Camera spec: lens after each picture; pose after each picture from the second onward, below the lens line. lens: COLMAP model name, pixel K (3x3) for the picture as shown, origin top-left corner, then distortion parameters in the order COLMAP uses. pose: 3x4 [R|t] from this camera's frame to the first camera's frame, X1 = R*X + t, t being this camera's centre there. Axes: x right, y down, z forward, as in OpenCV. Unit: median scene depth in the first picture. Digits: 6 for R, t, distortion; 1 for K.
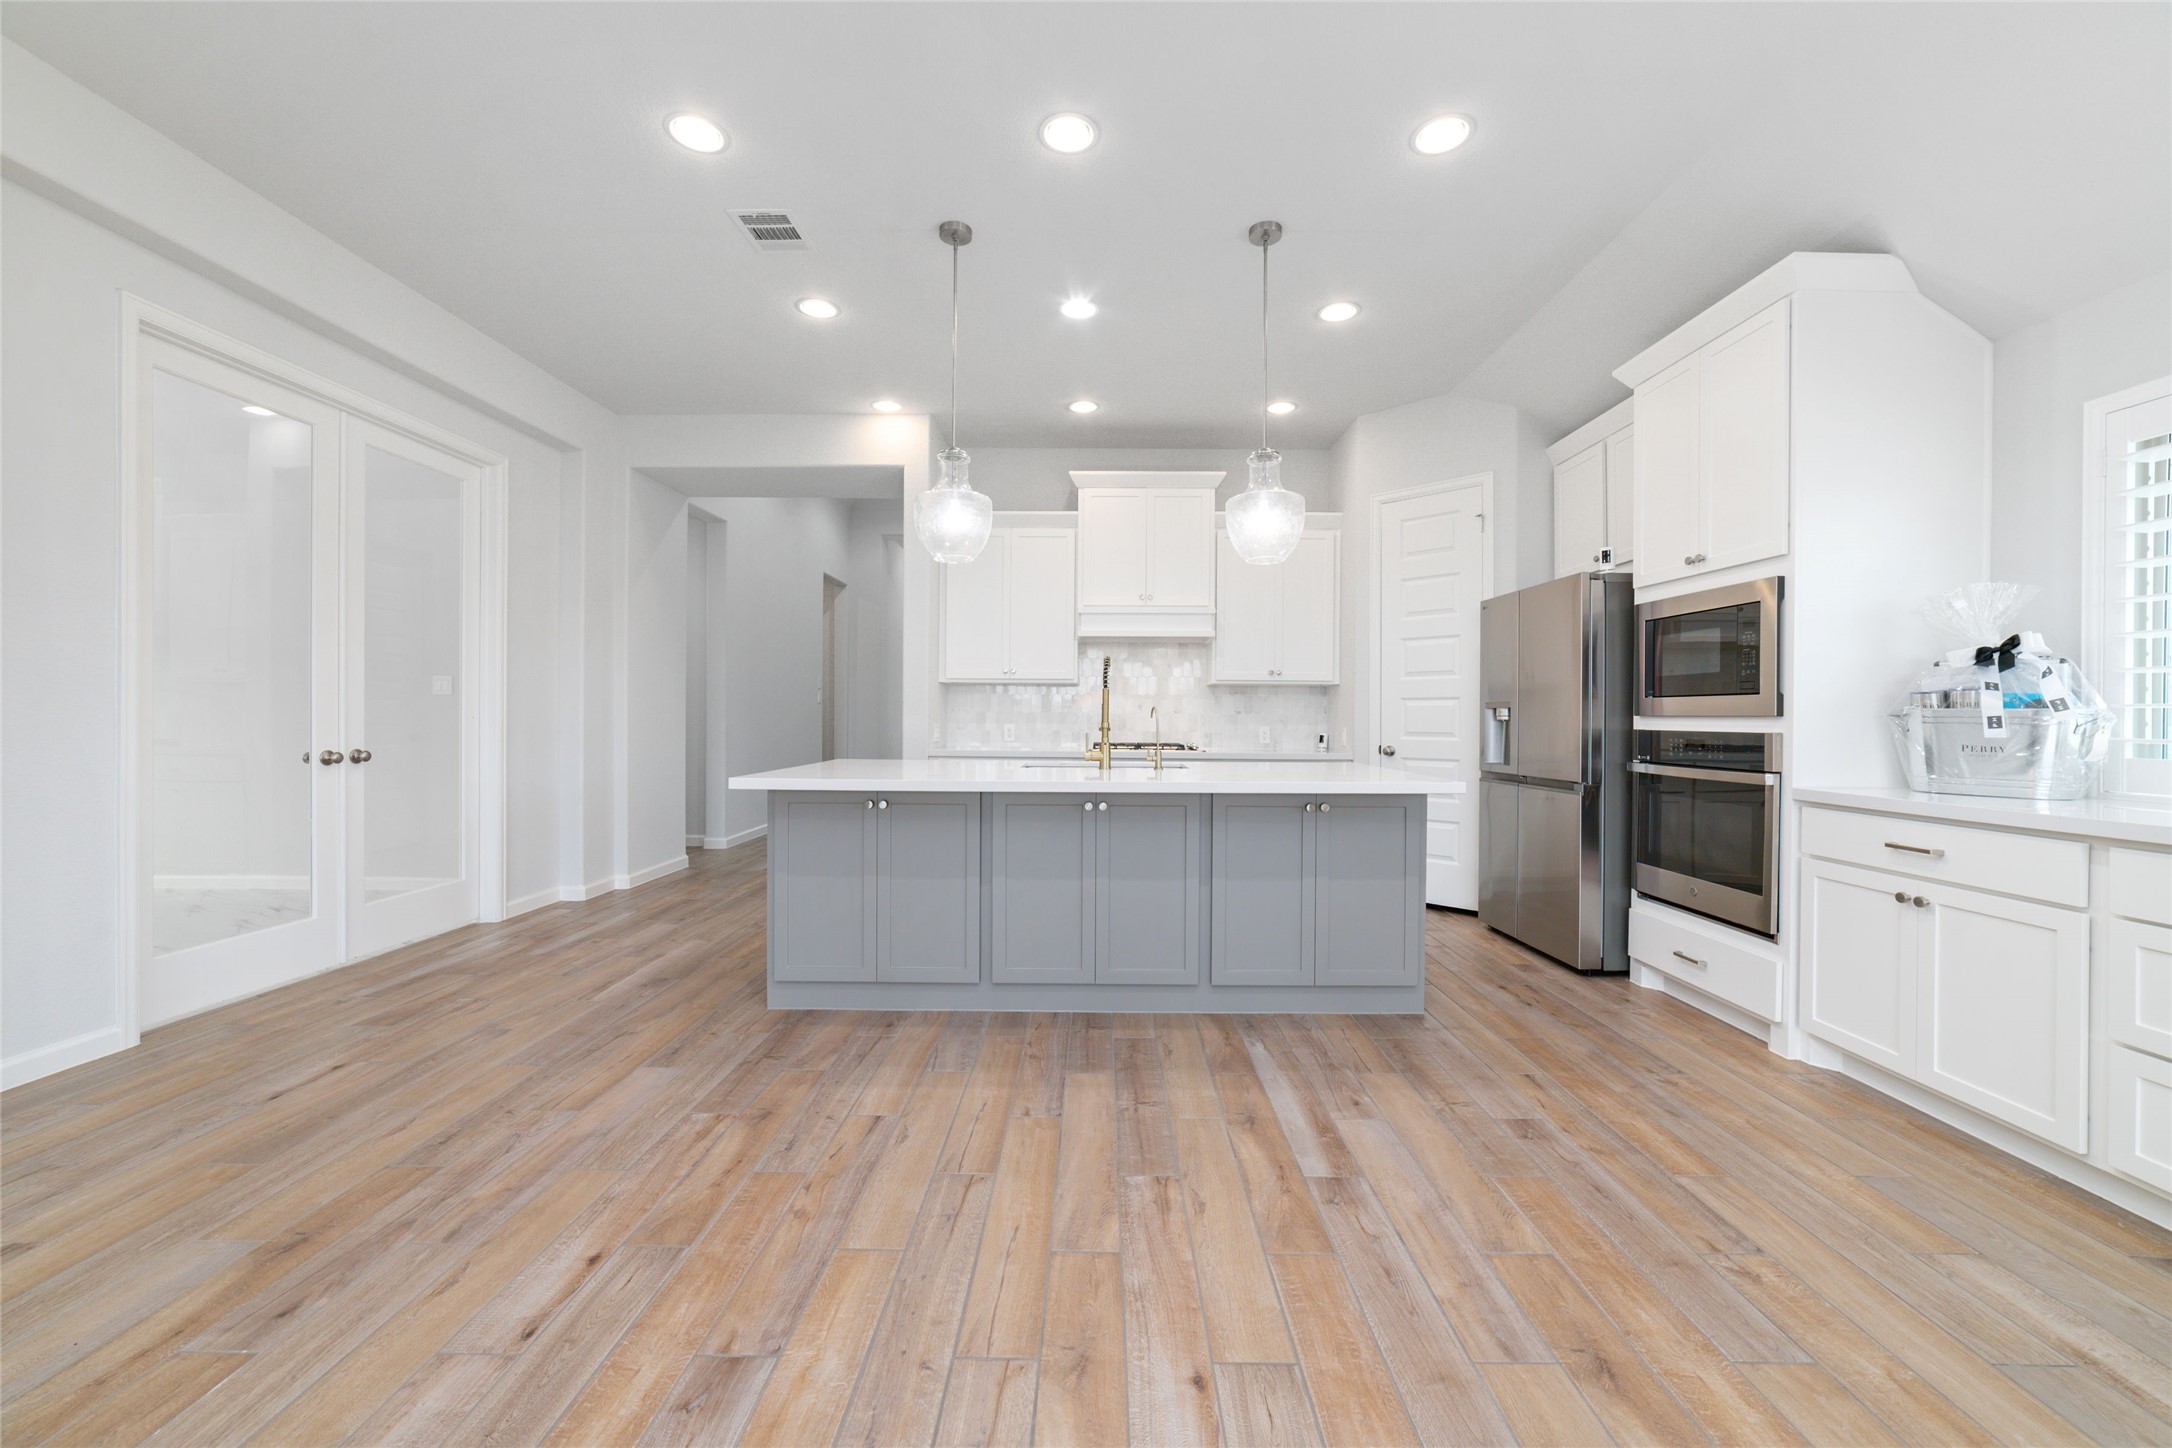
lens RADIAL K [[833.5, 0, 1092.4], [0, 833.5, 715.2], [0, 0, 1]] dist [-0.012272, 0.003734]
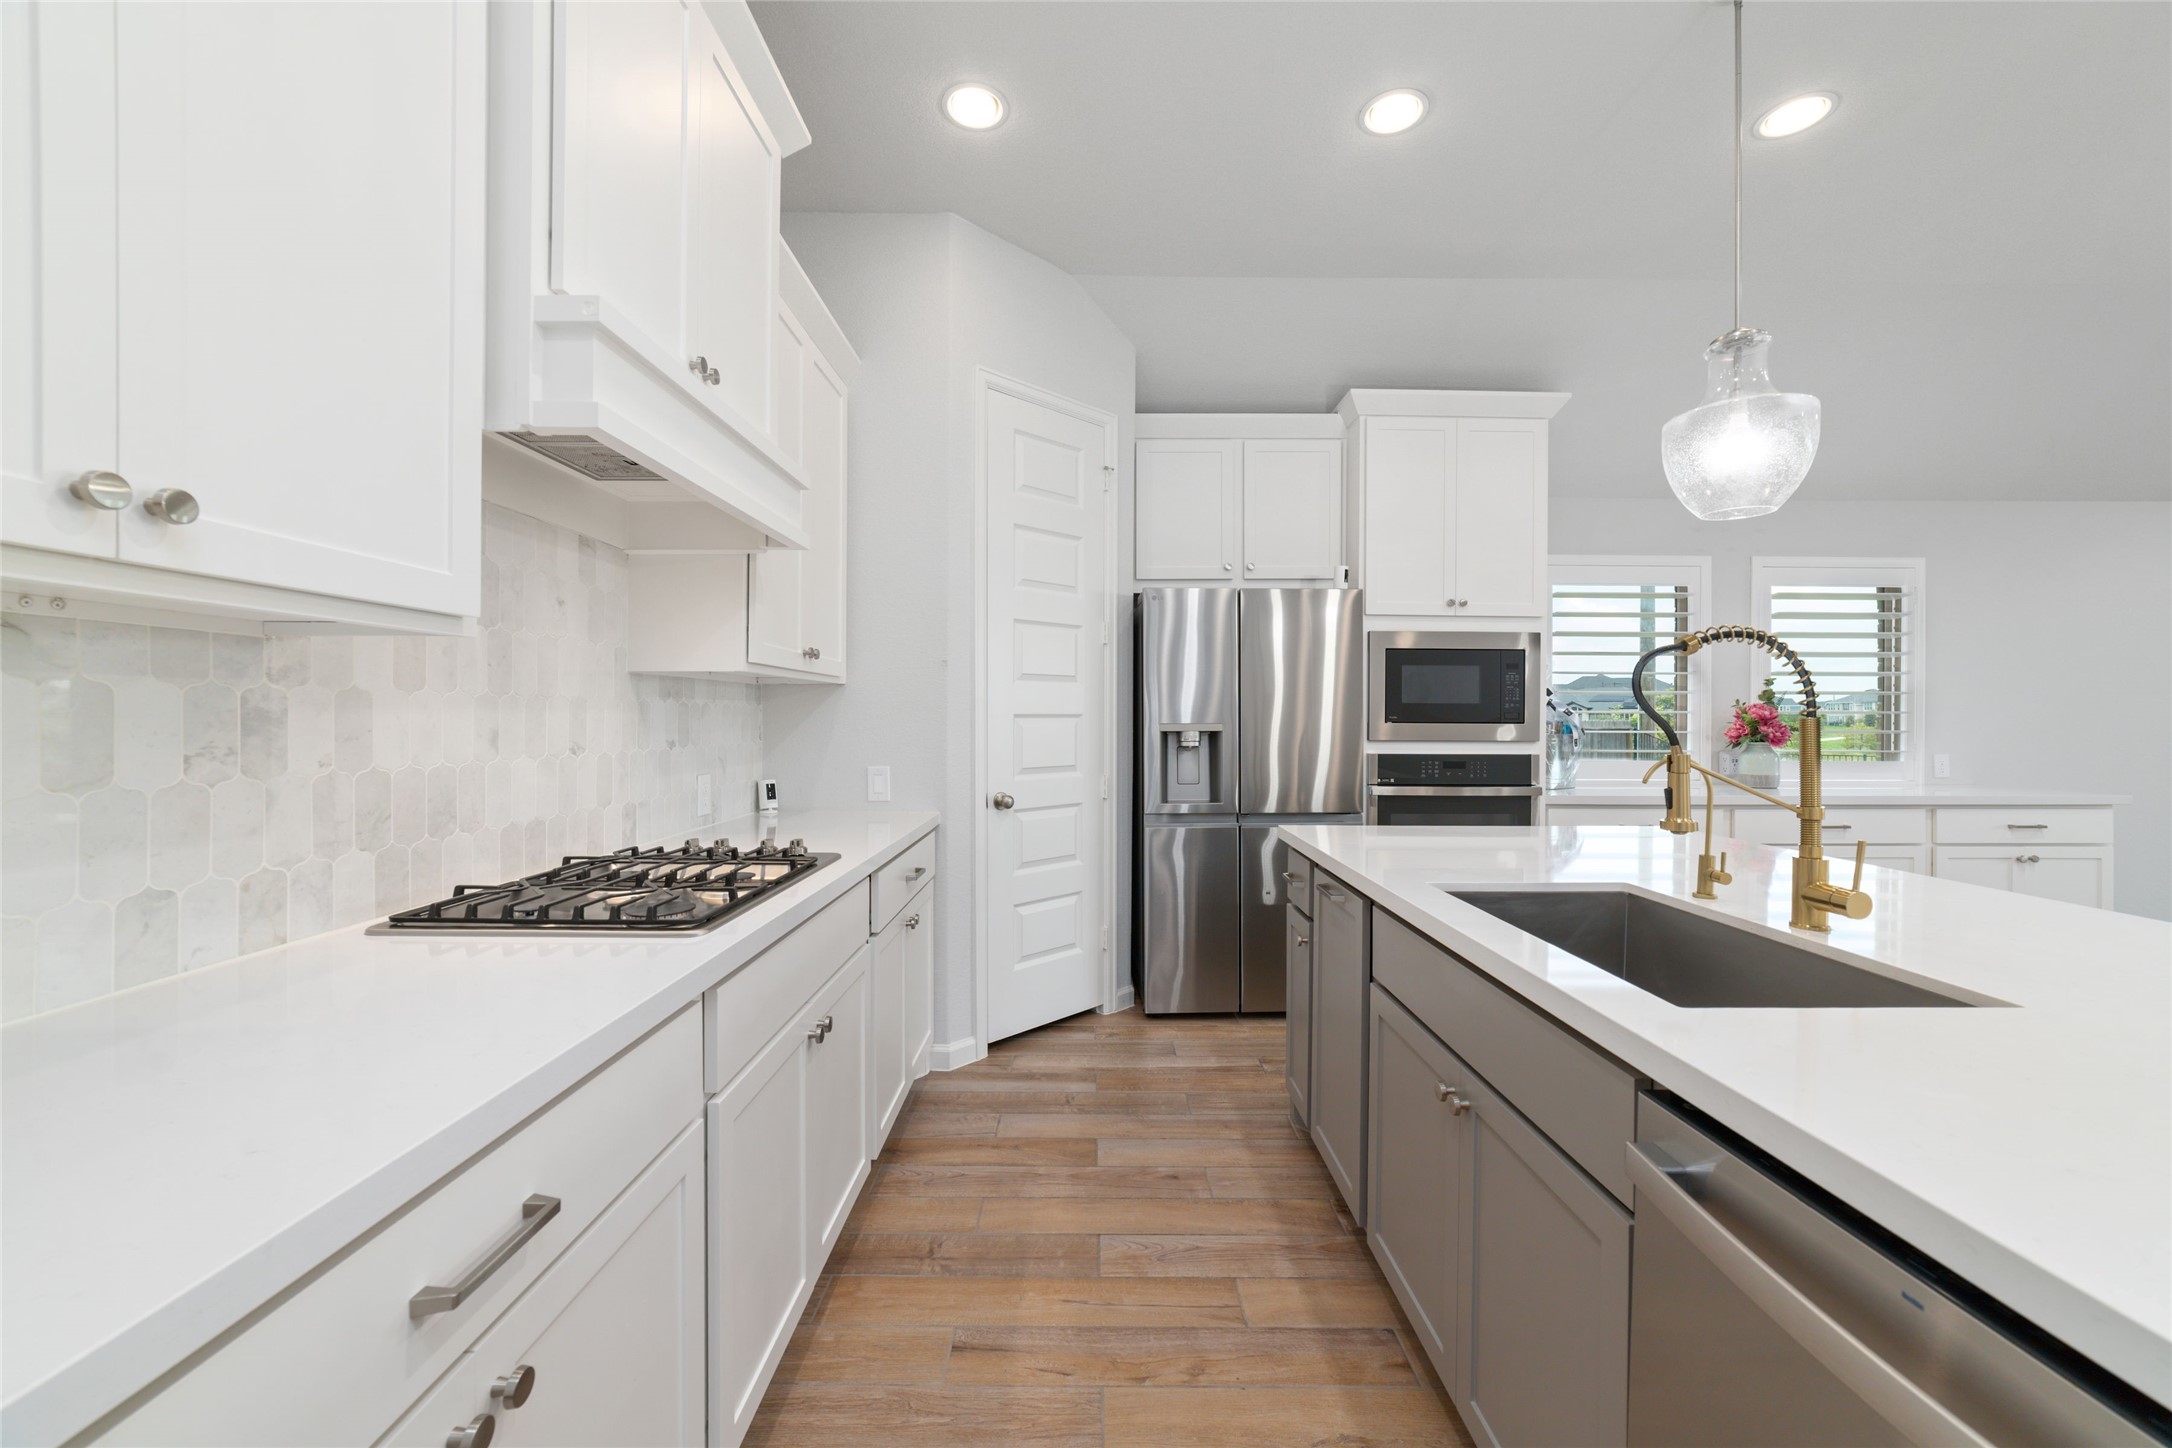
lens RADIAL K [[833.5, 0, 1090.8], [0, 833.5, 727.6], [0, 0, 1]] dist [-0.012272, 0.003734]
pose [[-0.013364, -0.019660, 0.999717, -0.356890], [-0.005633, 0.999792, 0.019587, -0.032166], [-0.999895, -0.005370, -0.013472, 1.330389]]
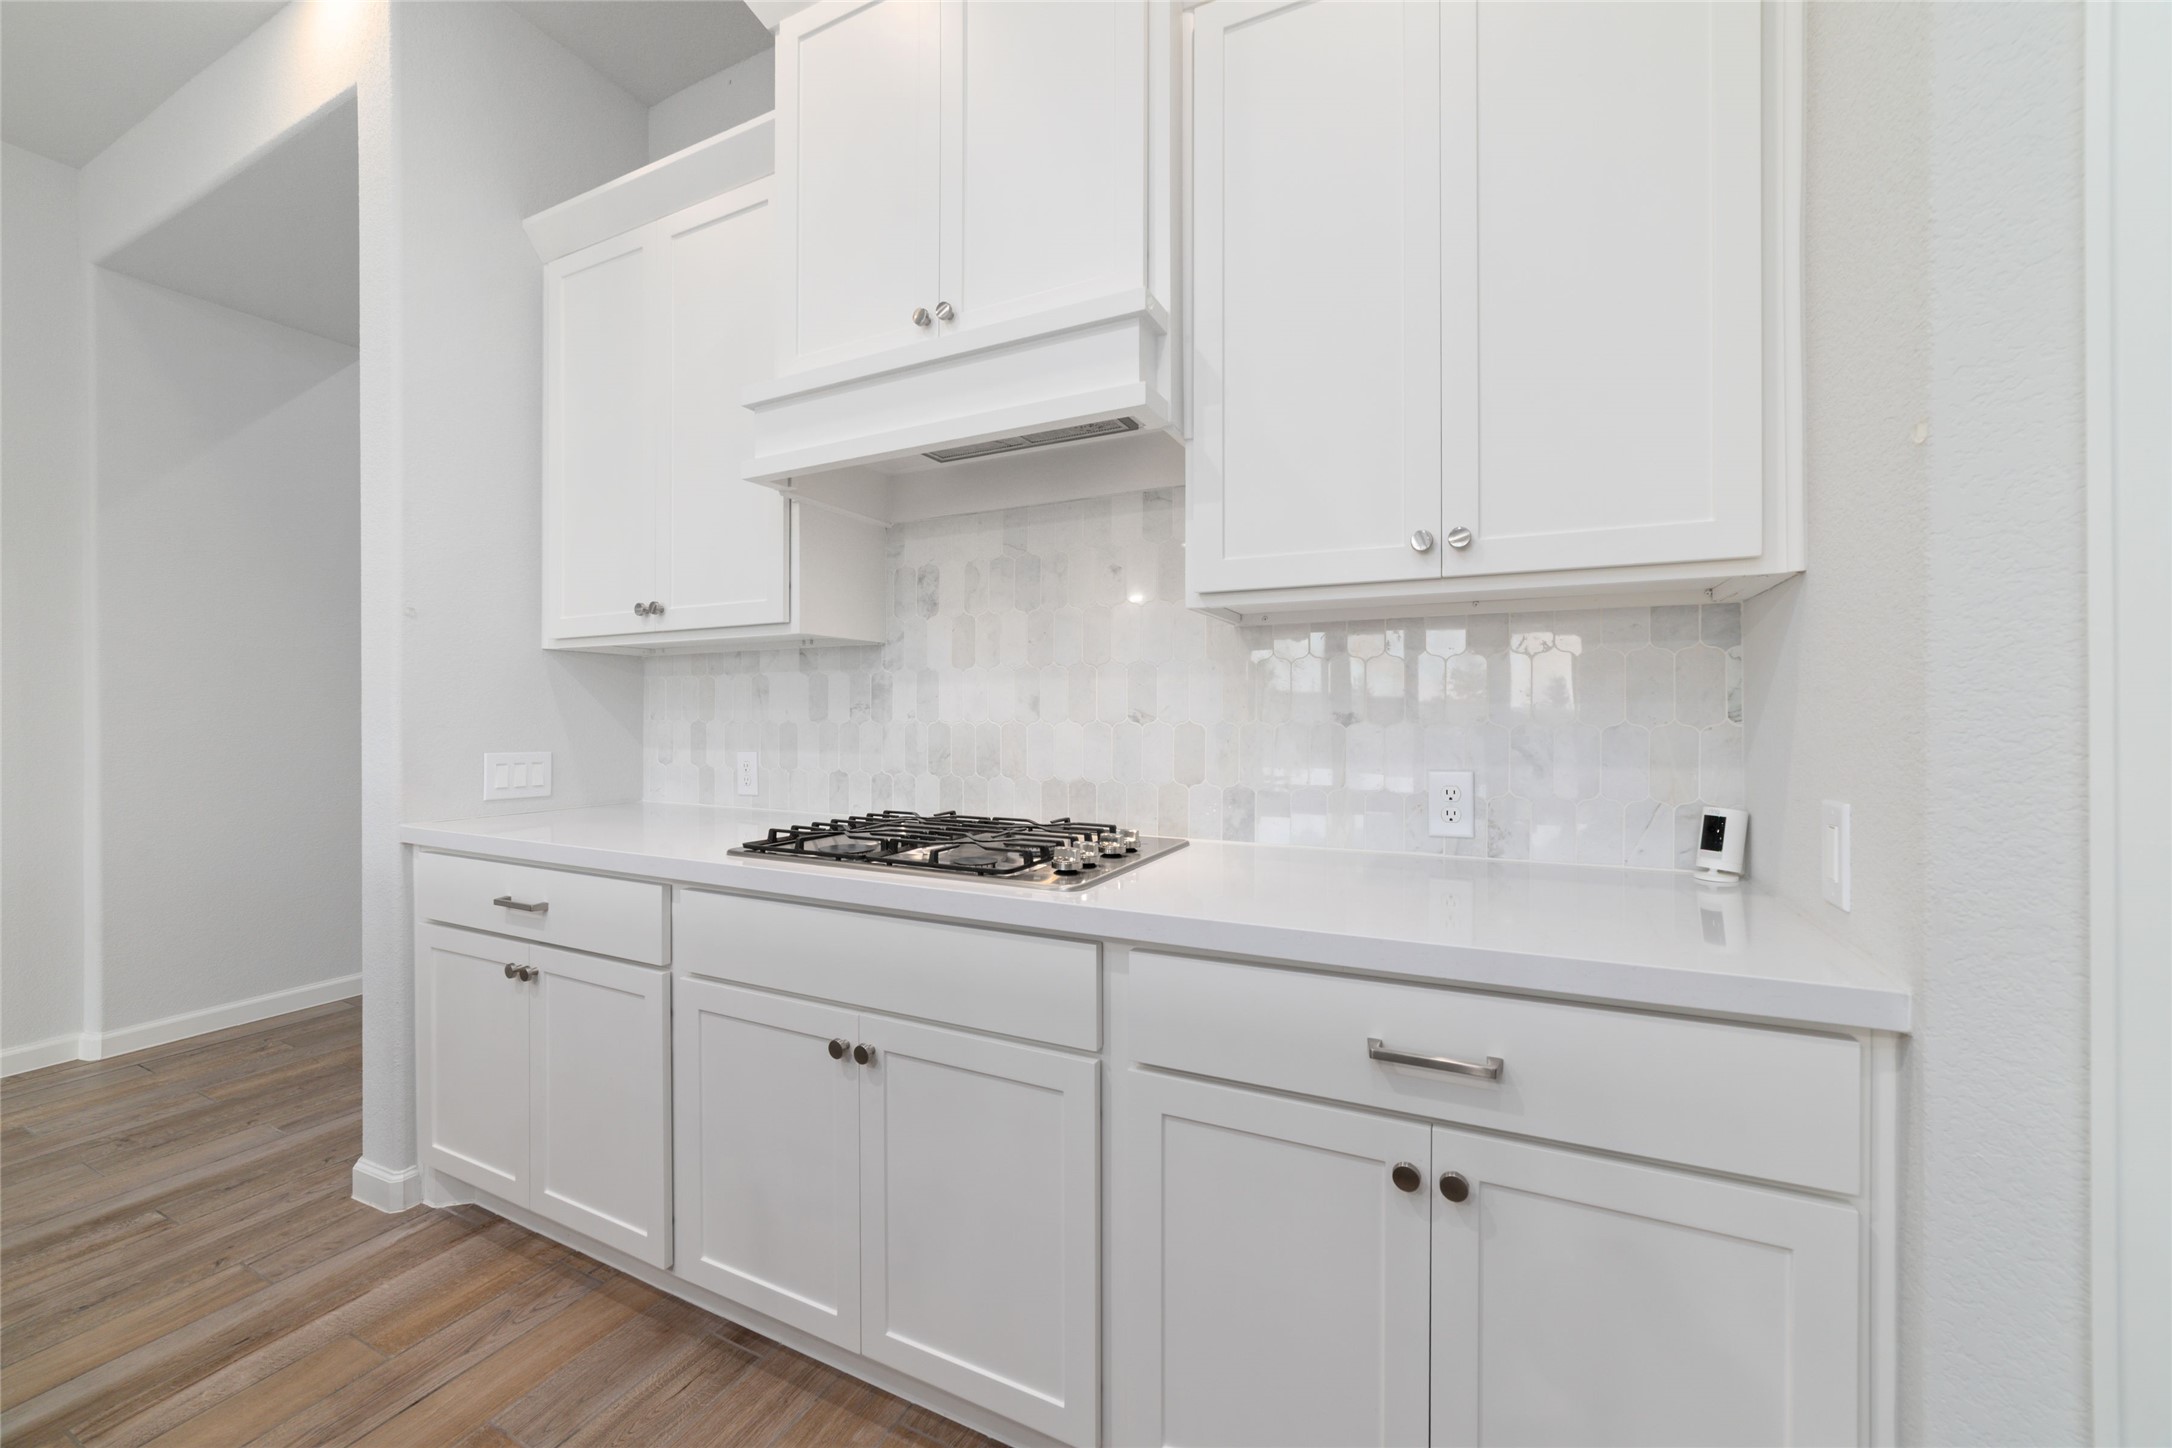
lens RADIAL K [[833.5, 0, 1091.0], [0, 833.5, 714.7], [0, 0, 1]] dist [-0.012272, 0.003734]
pose [[0.906256, -0.007449, -0.422664, 0.352590], [0.010651, 0.999930, 0.005215, -0.011197], [0.422596, -0.009228, 0.906271, 1.175948]]
